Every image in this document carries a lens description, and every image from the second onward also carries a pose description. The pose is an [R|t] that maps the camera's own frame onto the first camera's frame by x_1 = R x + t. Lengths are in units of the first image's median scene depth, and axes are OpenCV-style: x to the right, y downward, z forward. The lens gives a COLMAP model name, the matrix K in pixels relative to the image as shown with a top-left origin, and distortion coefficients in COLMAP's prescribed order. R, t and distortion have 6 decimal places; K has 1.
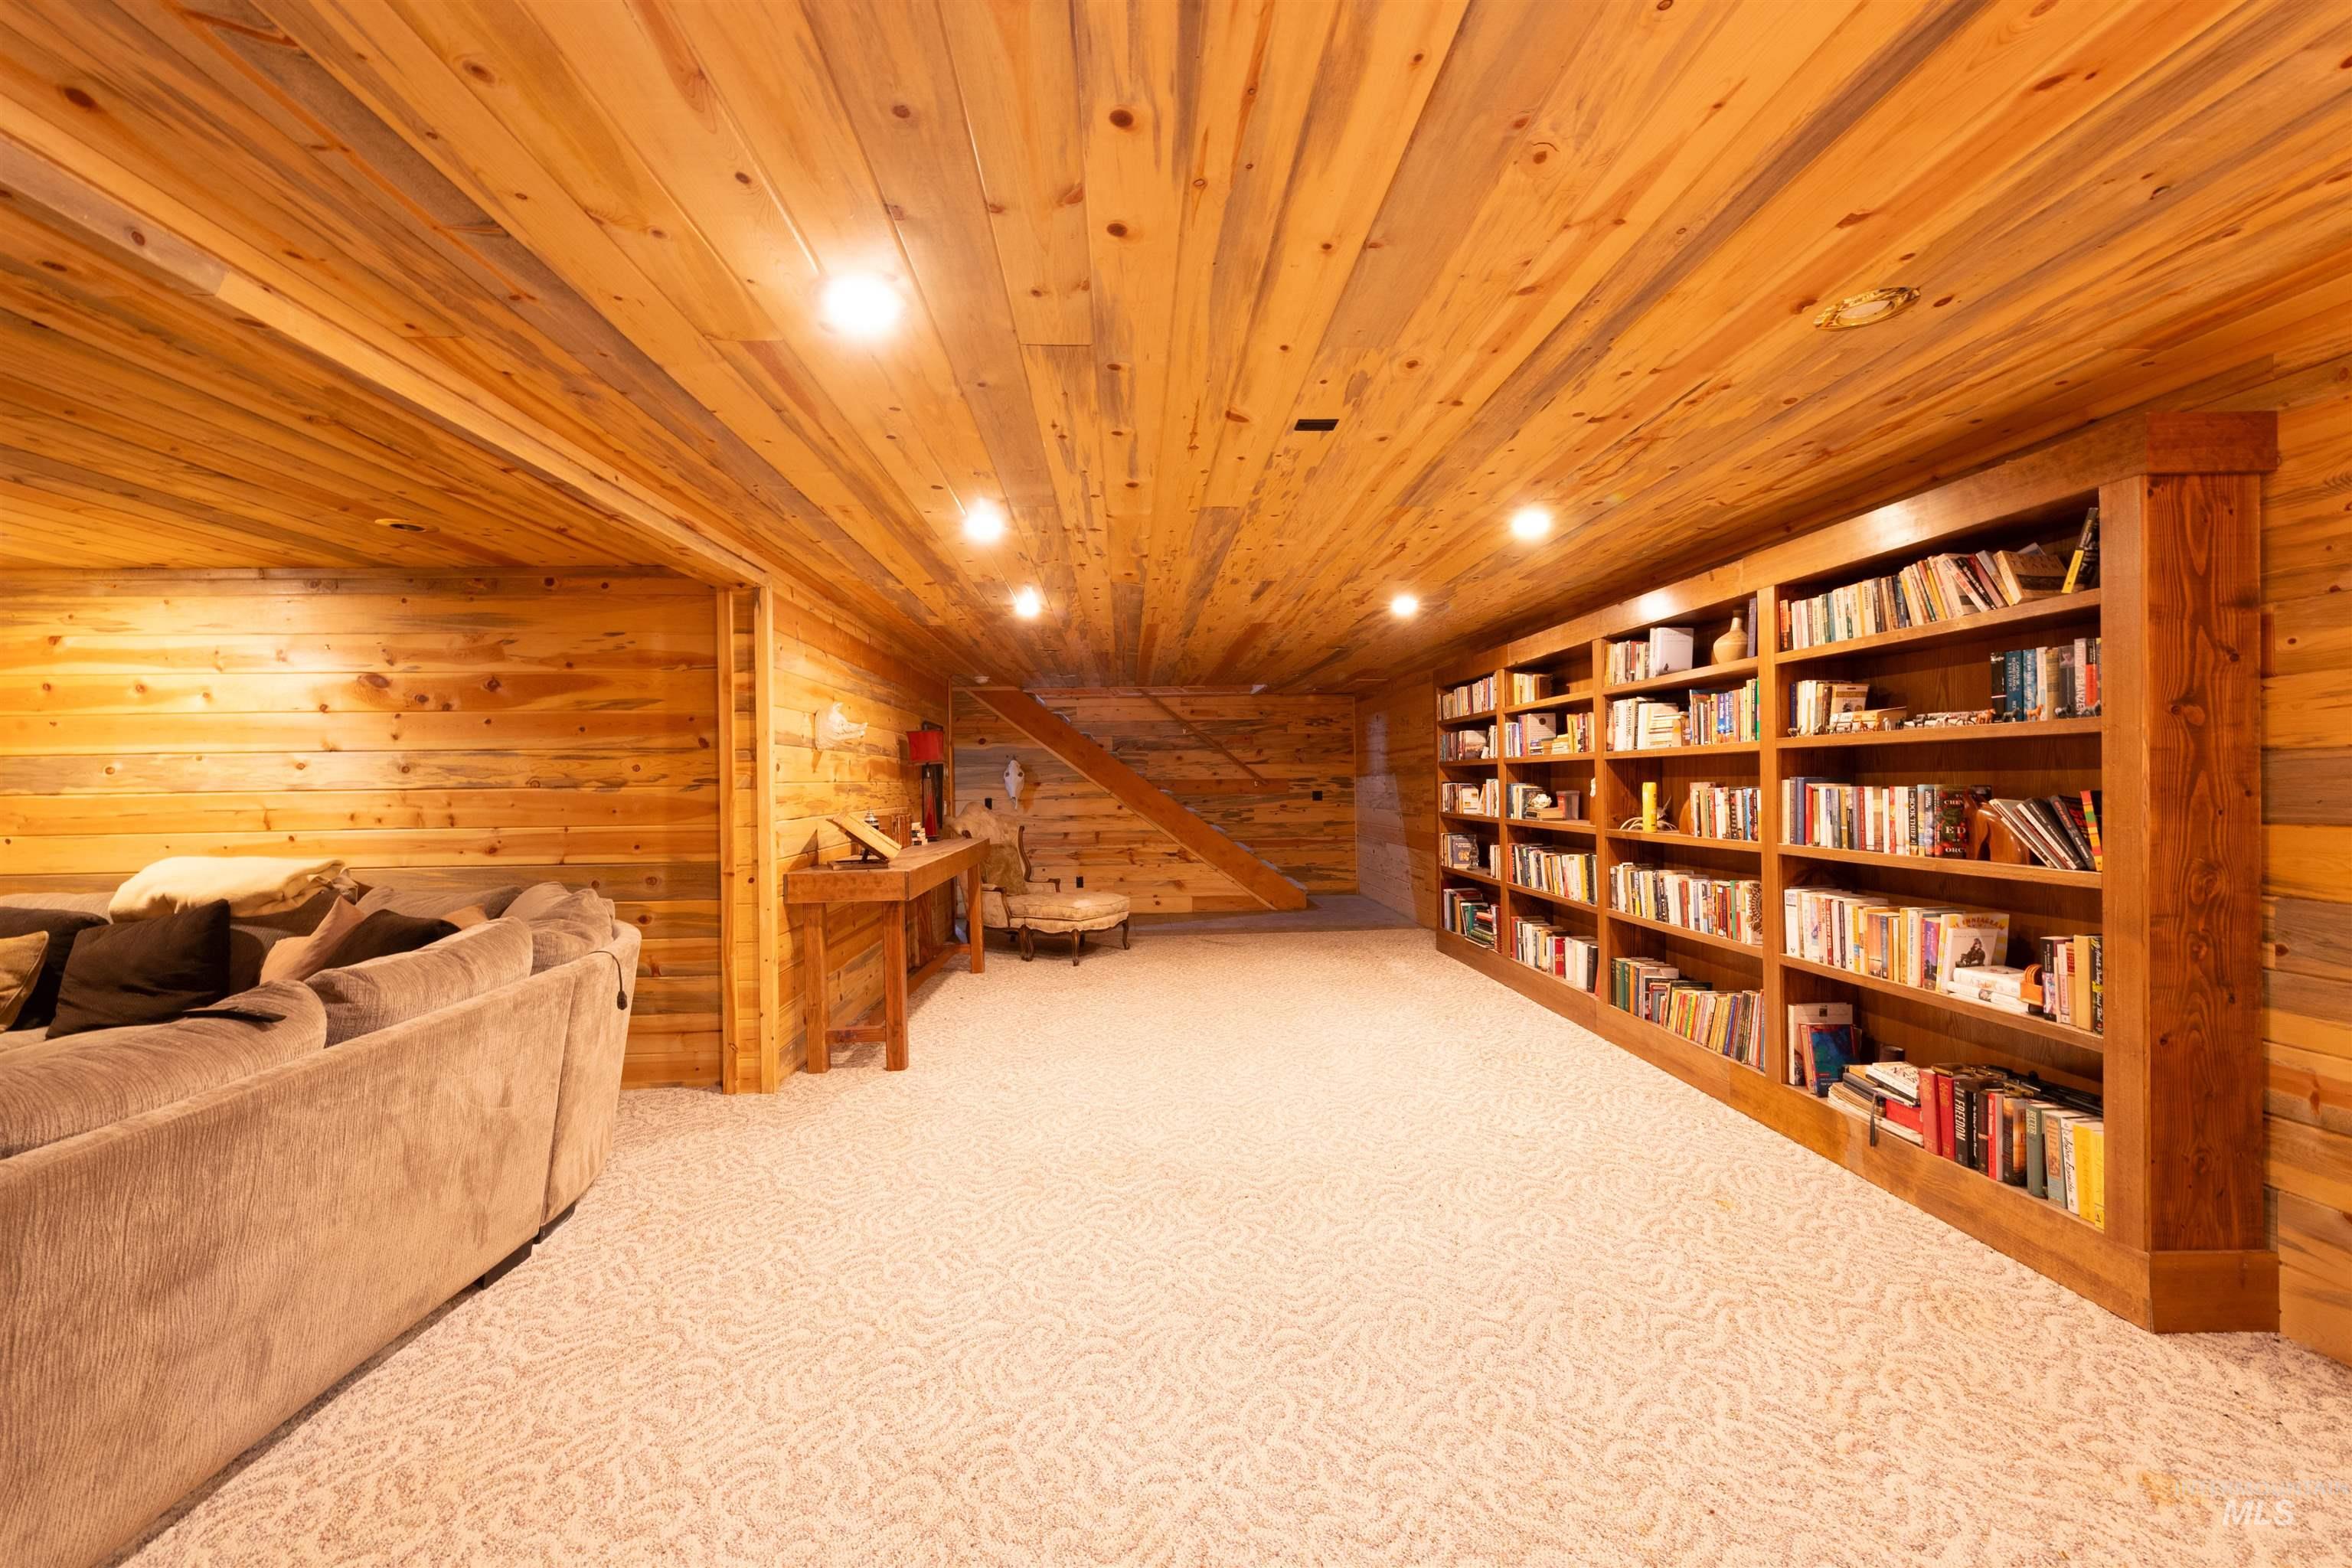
lens RADIAL K [[906.5, 0, 1178.6], [0, 906.5, 789.1], [0, 0, 1]] dist [0.002730, -0.000272]
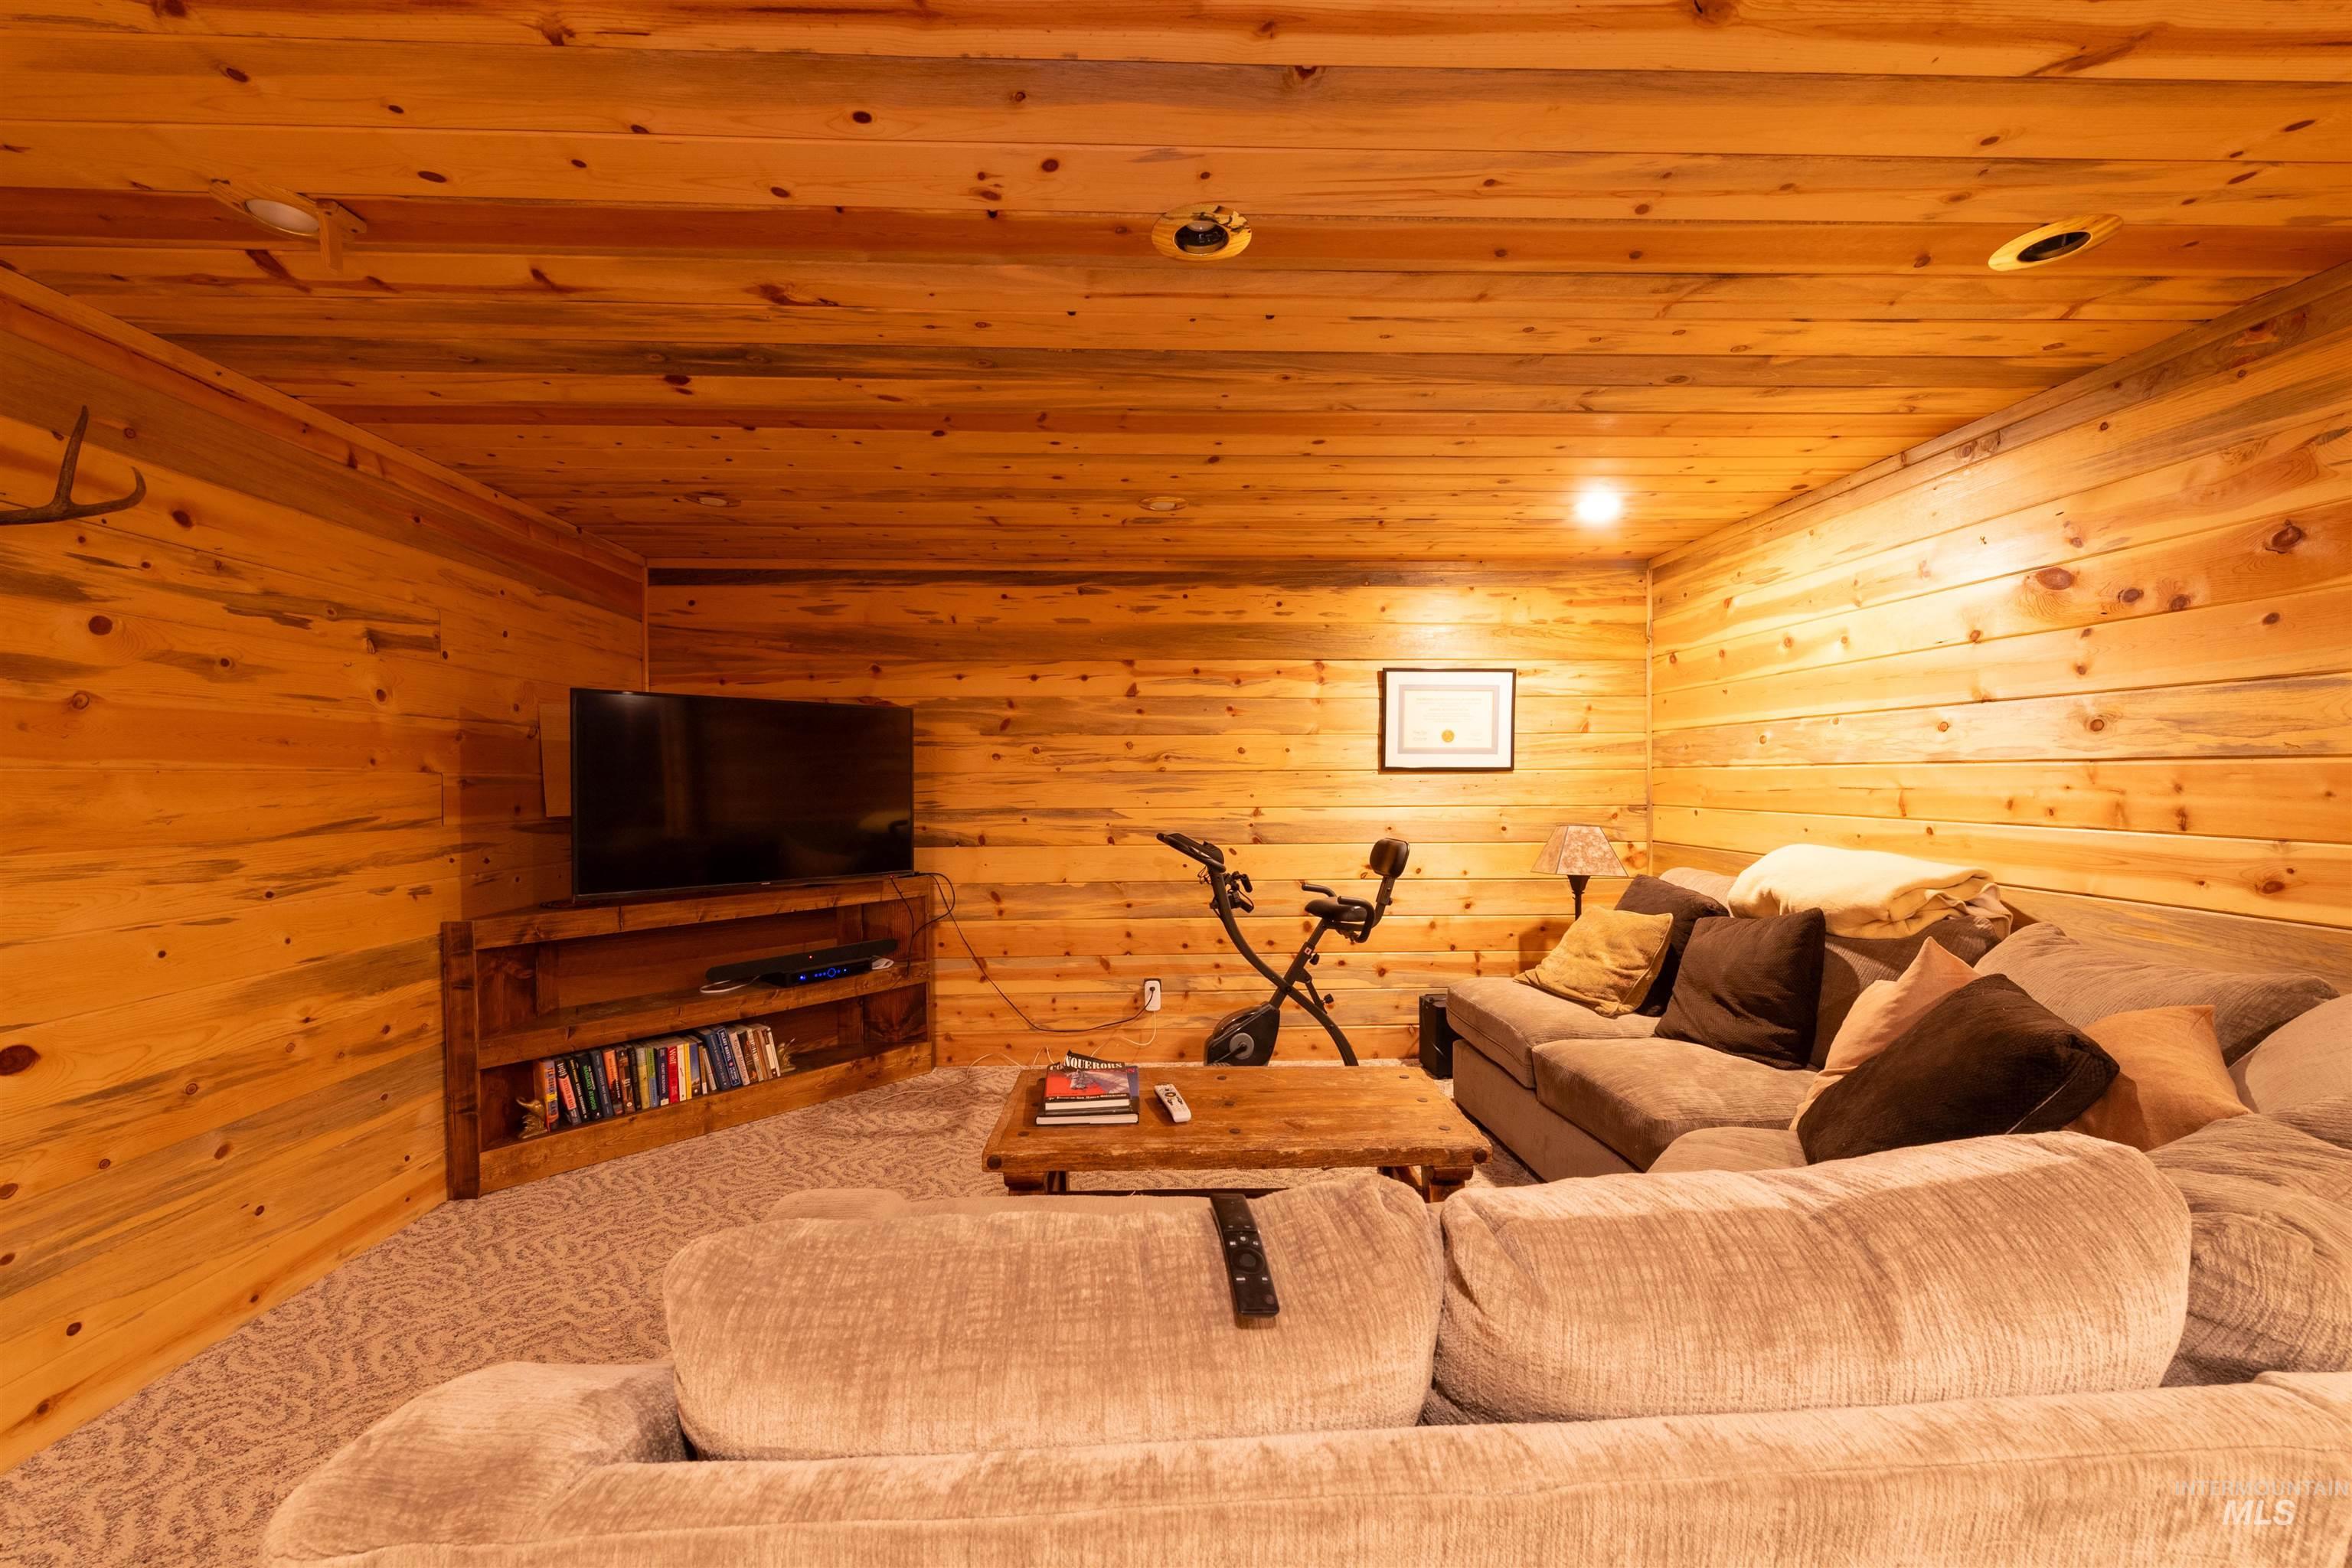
lens RADIAL K [[906.5, 0, 1172.0], [0, 906.5, 792.0], [0, 0, 1]] dist [0.002730, -0.000272]
pose [[-0.028382, 0.032961, -0.999054, -0.268989], [0.000222, 0.999456, 0.032968, 0.001524], [0.999597, 0.000713, -0.028374, 0.445853]]
